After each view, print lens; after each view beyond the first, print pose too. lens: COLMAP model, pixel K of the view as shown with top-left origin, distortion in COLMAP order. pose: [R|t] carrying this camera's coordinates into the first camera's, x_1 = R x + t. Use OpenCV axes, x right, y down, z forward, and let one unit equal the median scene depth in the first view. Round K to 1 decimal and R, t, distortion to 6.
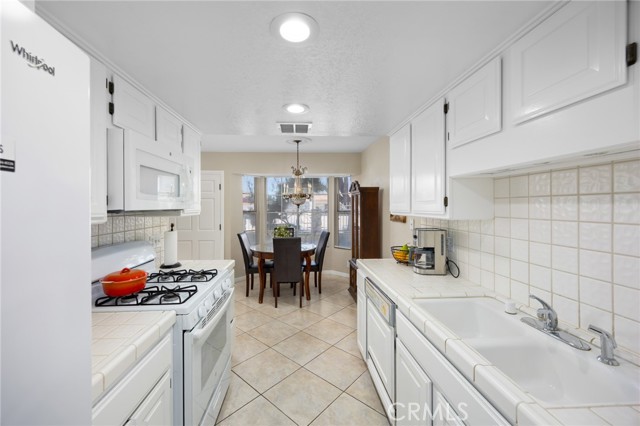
lens RADIAL K [[244.9, 0, 321.8], [0, 244.9, 206.6], [0, 0, 1]] dist [0.000303, 0.000022]
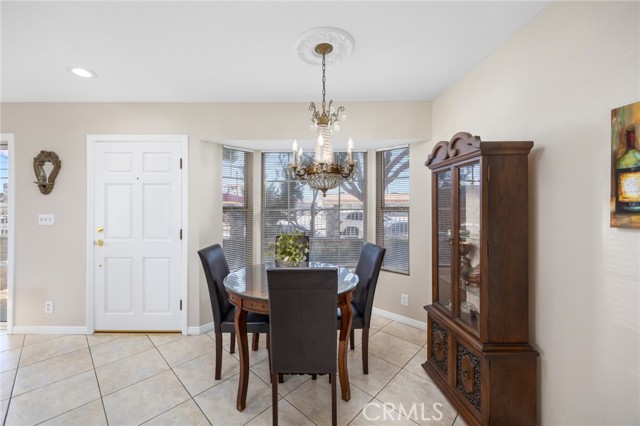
lens RADIAL K [[244.9, 0, 321.8], [0, 244.9, 206.6], [0, 0, 1]] dist [0.000303, 0.000022]
pose [[0.999635, 0.004499, -0.026631, -0.080561], [-0.004607, 0.999981, -0.003988, 0.023104], [0.026612, 0.004110, 0.999637, 0.486984]]
